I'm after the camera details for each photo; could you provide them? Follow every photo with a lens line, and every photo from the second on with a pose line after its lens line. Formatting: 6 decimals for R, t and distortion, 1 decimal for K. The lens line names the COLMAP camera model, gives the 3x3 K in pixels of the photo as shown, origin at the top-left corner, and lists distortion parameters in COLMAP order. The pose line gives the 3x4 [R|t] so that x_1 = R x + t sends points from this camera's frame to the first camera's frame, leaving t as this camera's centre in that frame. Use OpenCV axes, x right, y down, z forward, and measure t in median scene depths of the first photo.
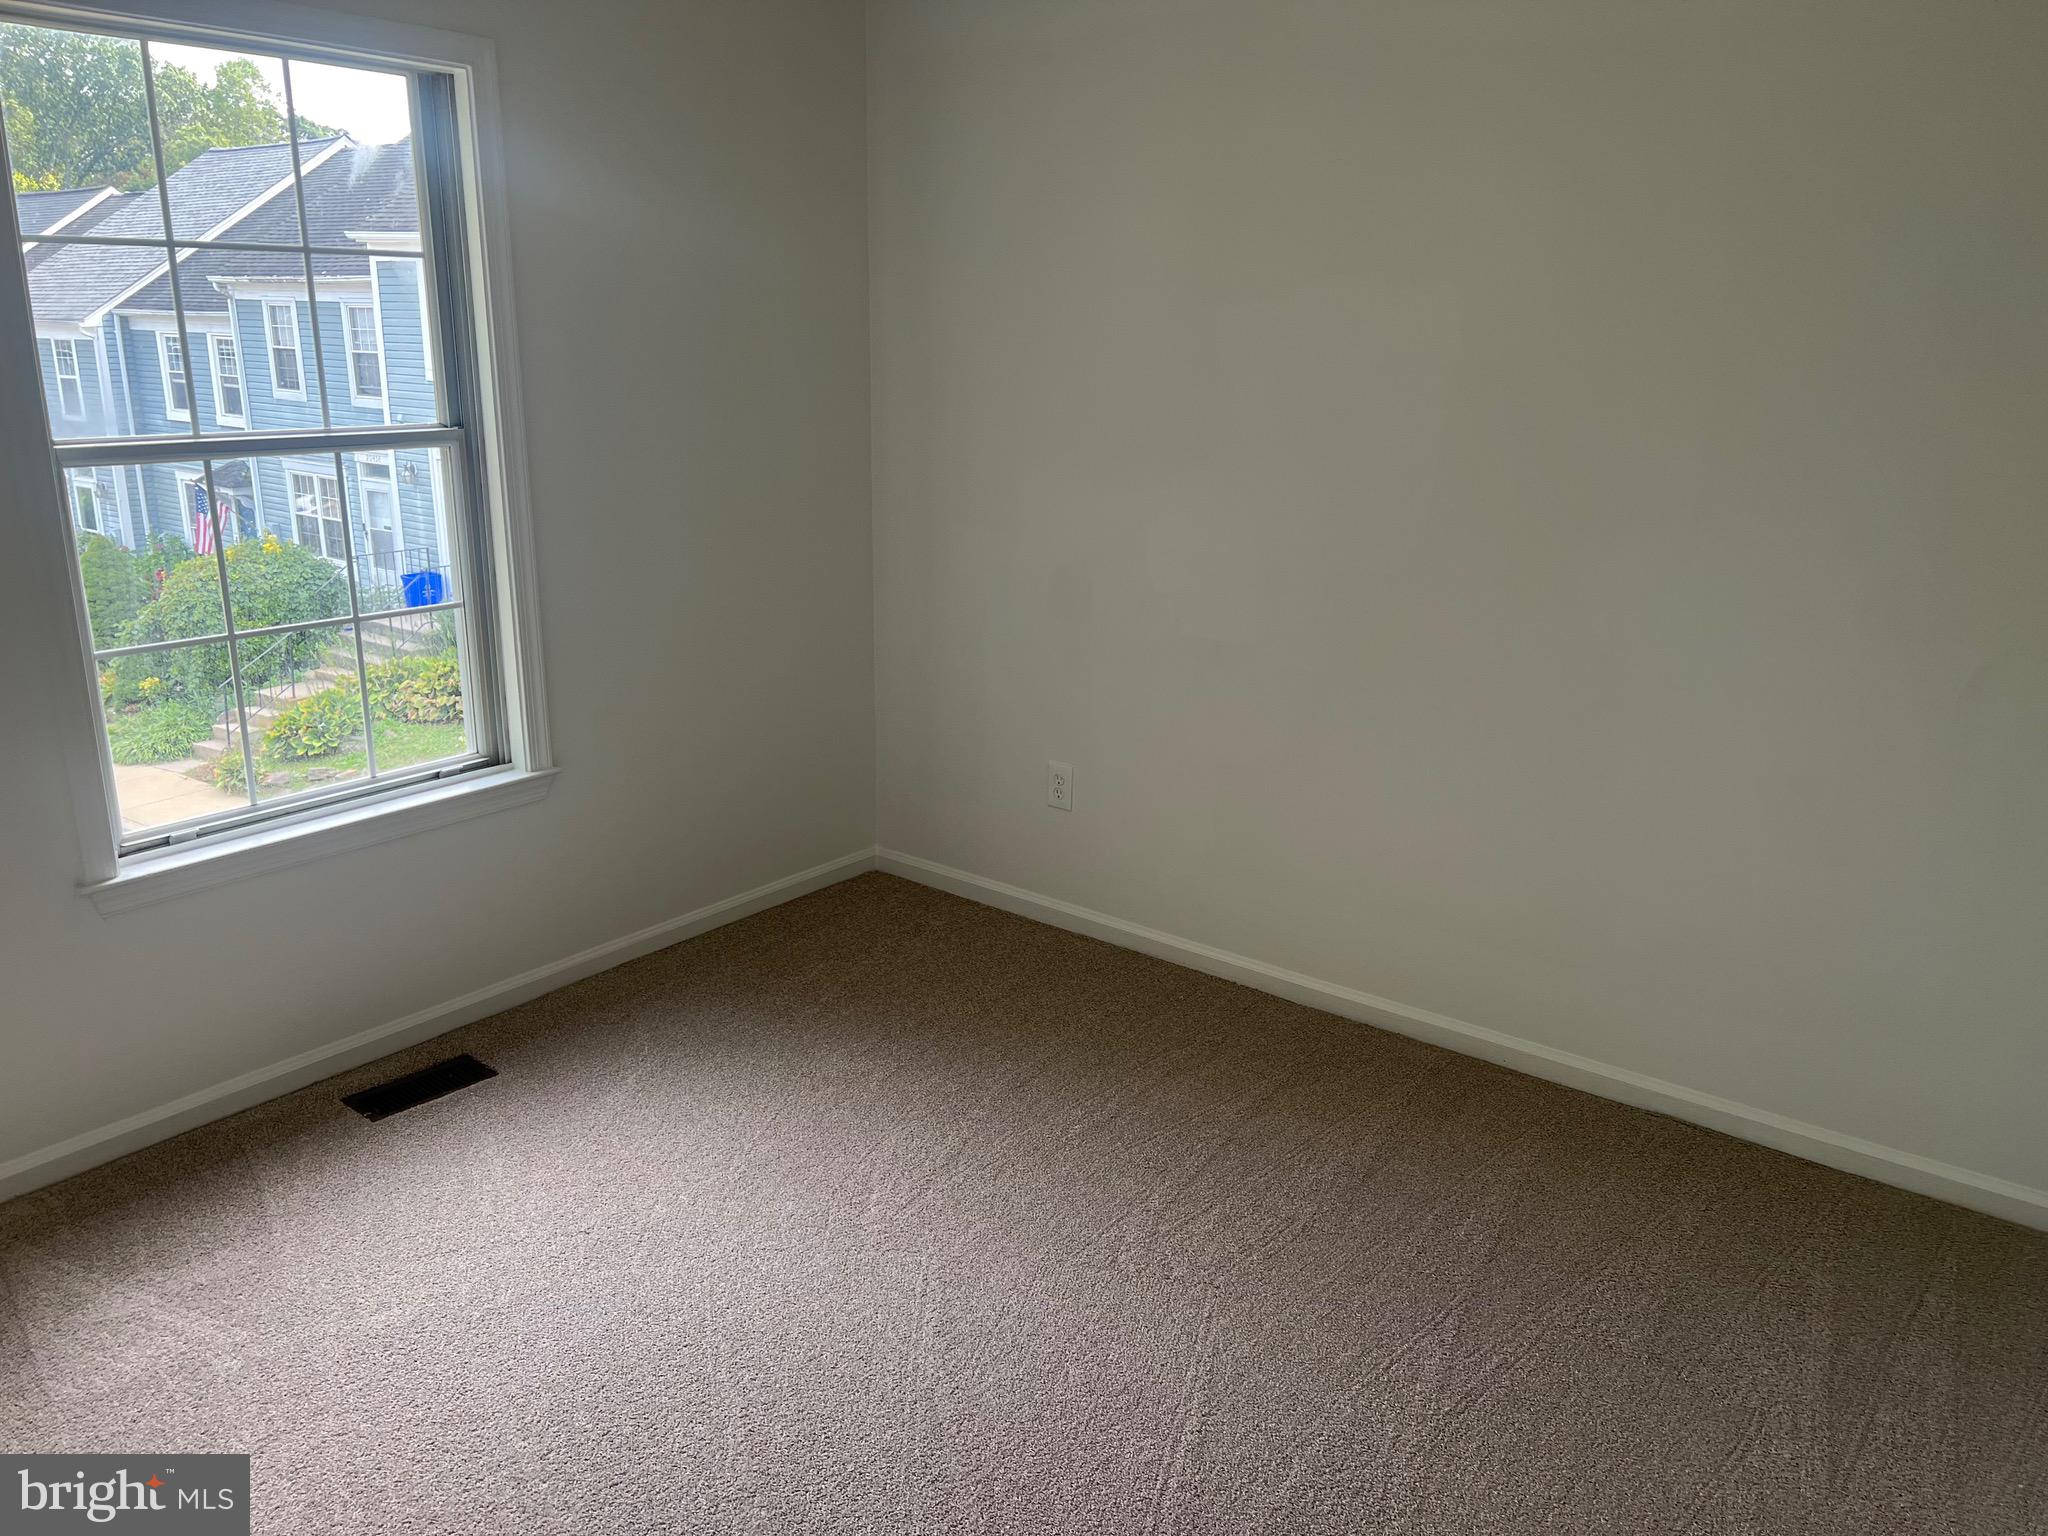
lens RADIAL K [[1554.2, 0, 1033.0], [0, 1554.2, 780.5], [0, 0, 1]] dist [0.071391, -0.077239]
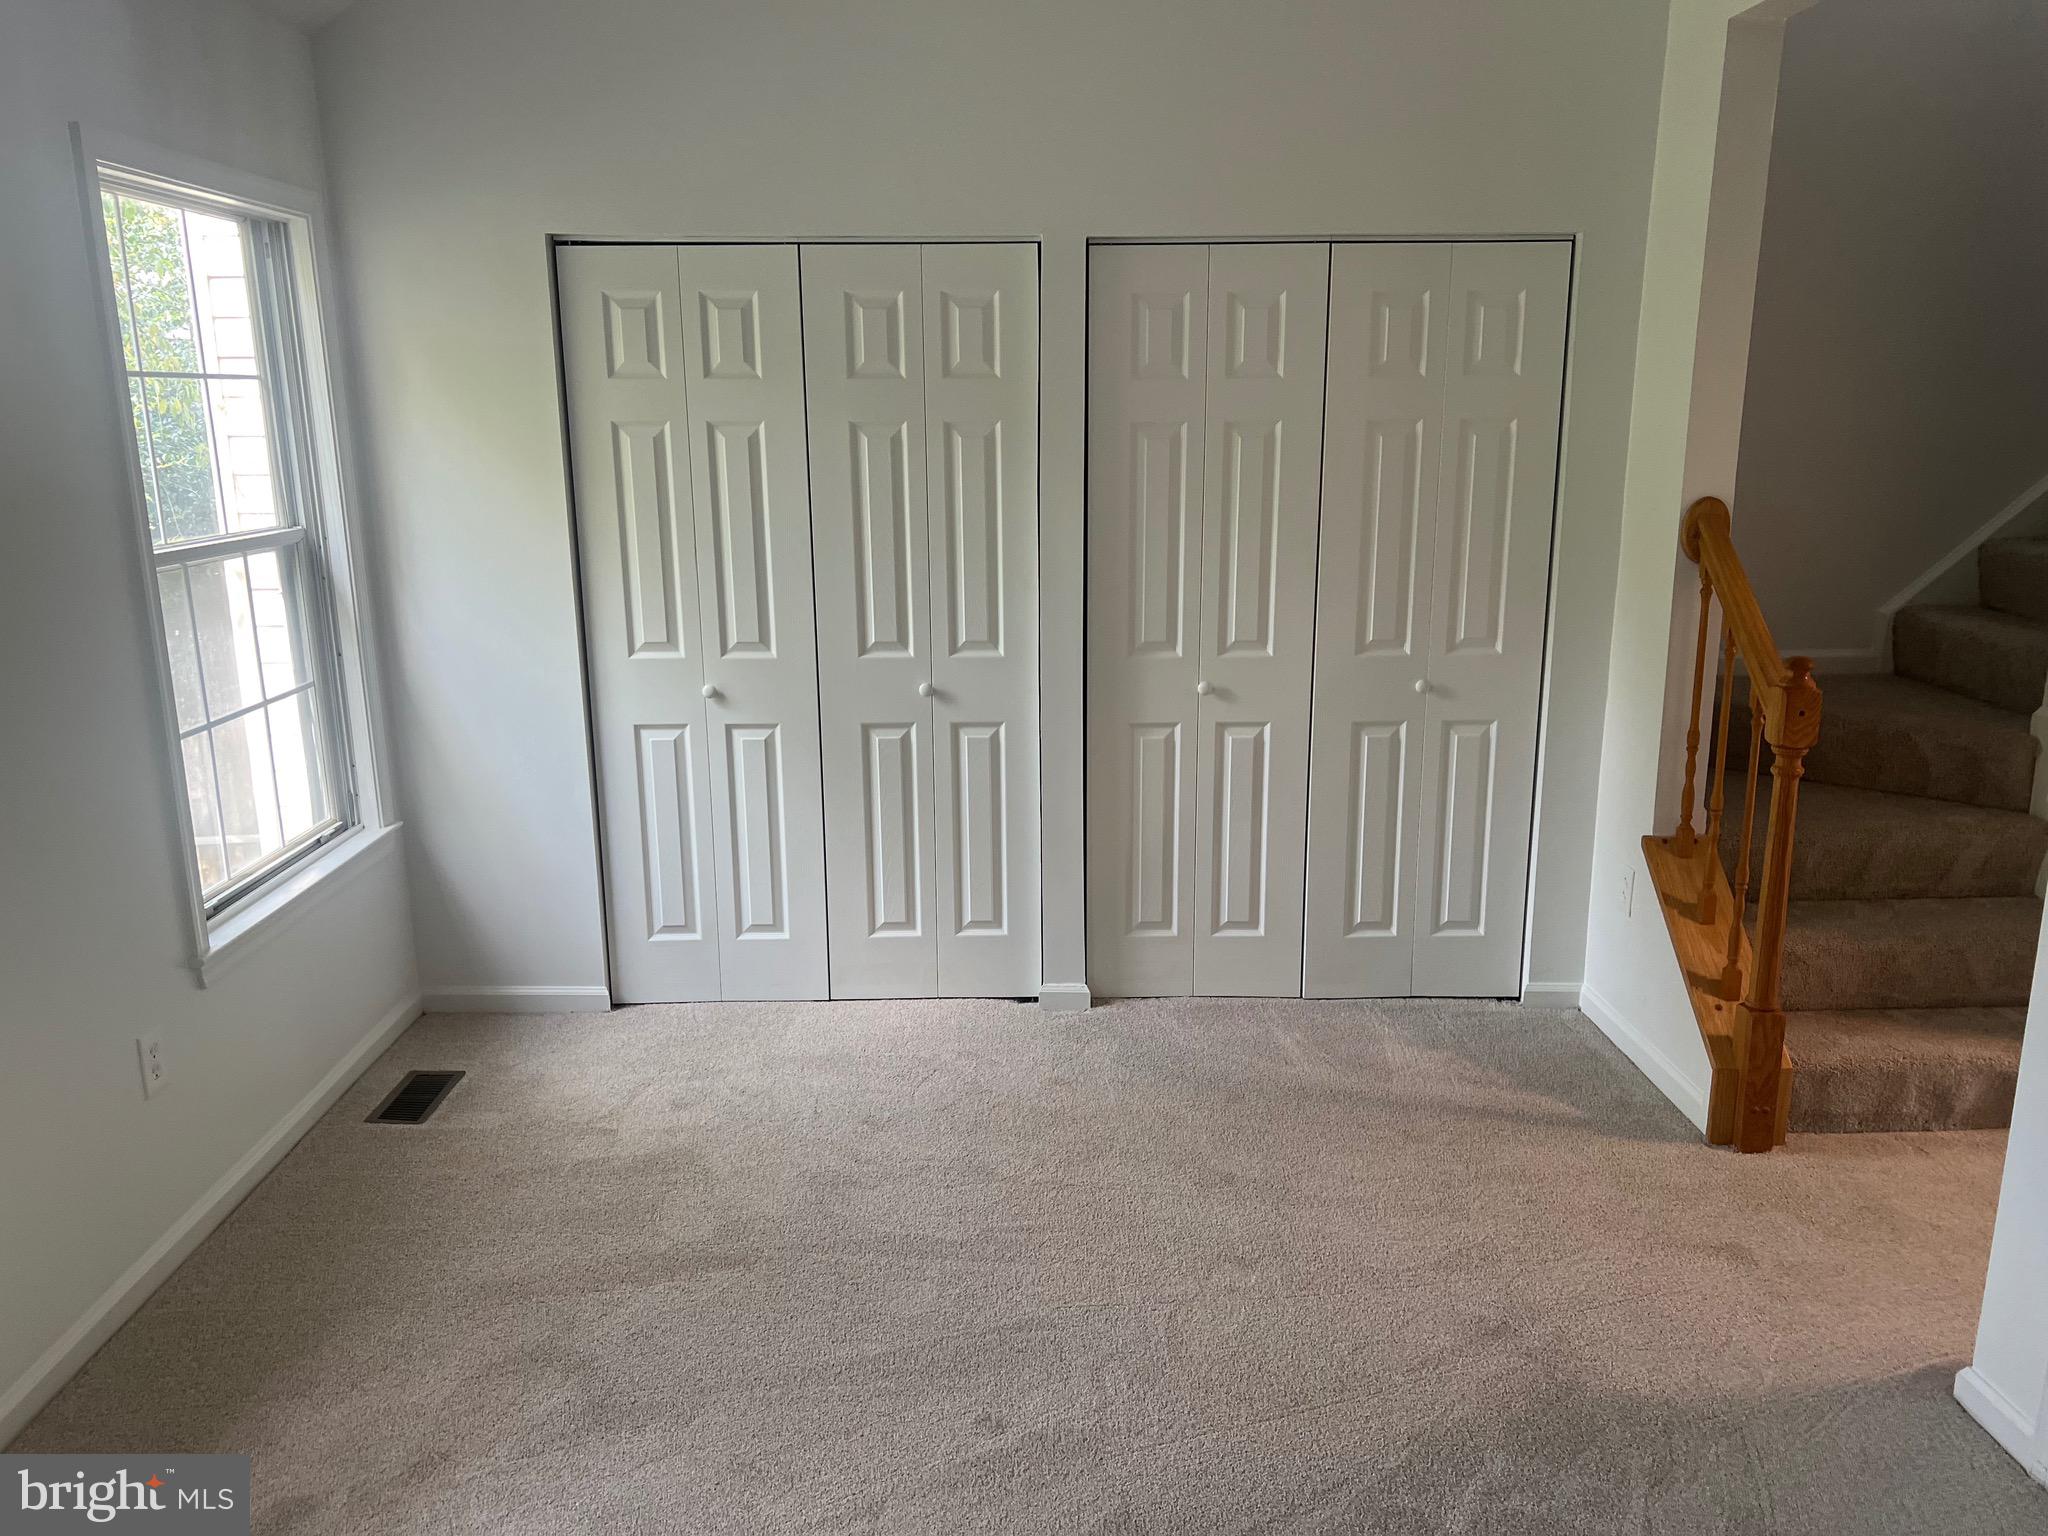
lens RADIAL K [[1554.2, 0, 1018.6], [0, 1554.2, 779.5], [0, 0, 1]] dist [0.071391, -0.077239]
pose [[0.807538, -0.161011, 0.567414, -0.617215], [0.184216, 0.982744, 0.016691, 0.027461], [-0.560310, 0.091048, 0.823264, -0.193371]]
